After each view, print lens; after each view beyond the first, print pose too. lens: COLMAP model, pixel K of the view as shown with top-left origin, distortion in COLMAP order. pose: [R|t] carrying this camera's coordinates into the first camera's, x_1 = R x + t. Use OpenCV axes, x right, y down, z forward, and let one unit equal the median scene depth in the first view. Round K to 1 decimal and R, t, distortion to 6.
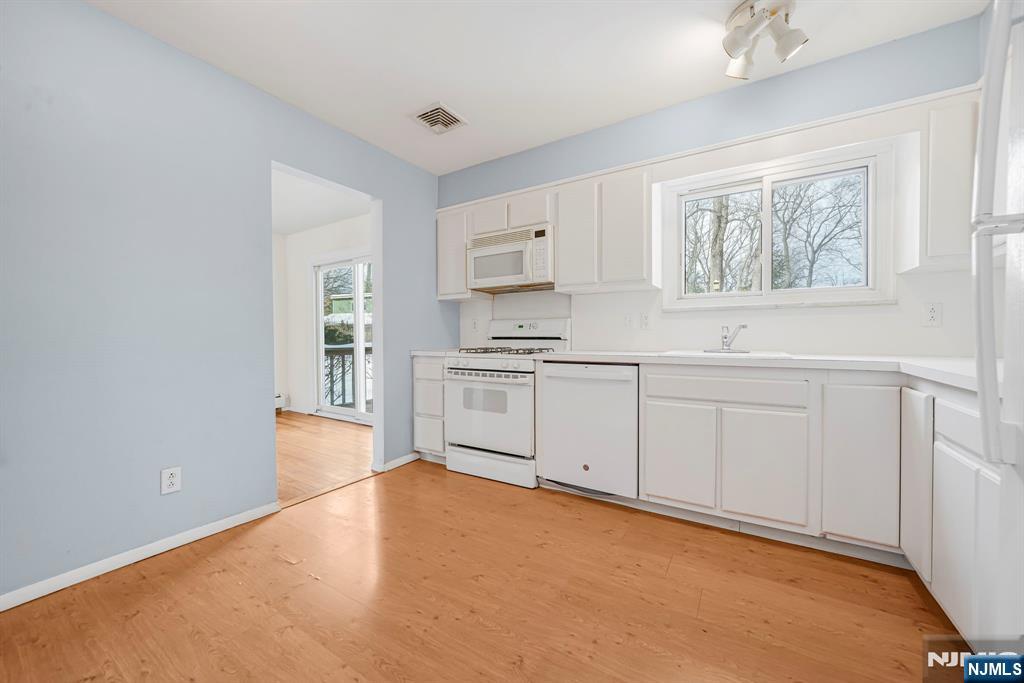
lens RADIAL K [[411.2, 0, 512.0], [0, 411.2, 341.5], [0, 0, 1]] dist [0.000524, 0.000004]
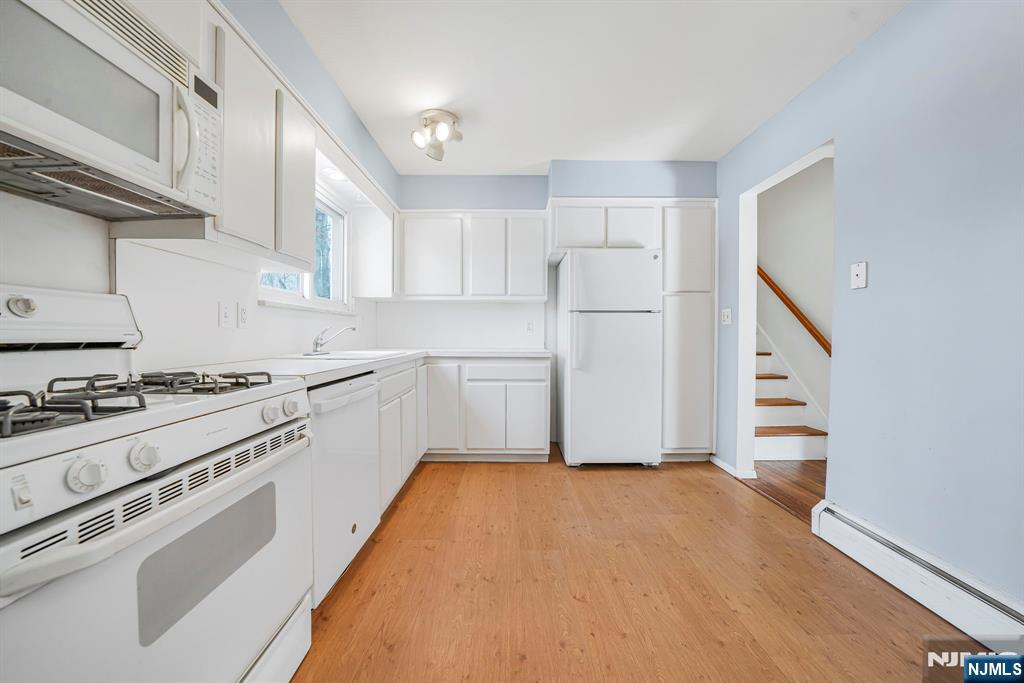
lens RADIAL K [[411.2, 0, 512.0], [0, 411.2, 341.5], [0, 0, 1]] dist [0.000524, 0.000004]
pose [[-0.587842, -0.016514, 0.808807, -0.737540], [0.010544, 0.999550, 0.028072, -0.031368], [-0.808907, 0.025030, -0.587404, 1.662793]]
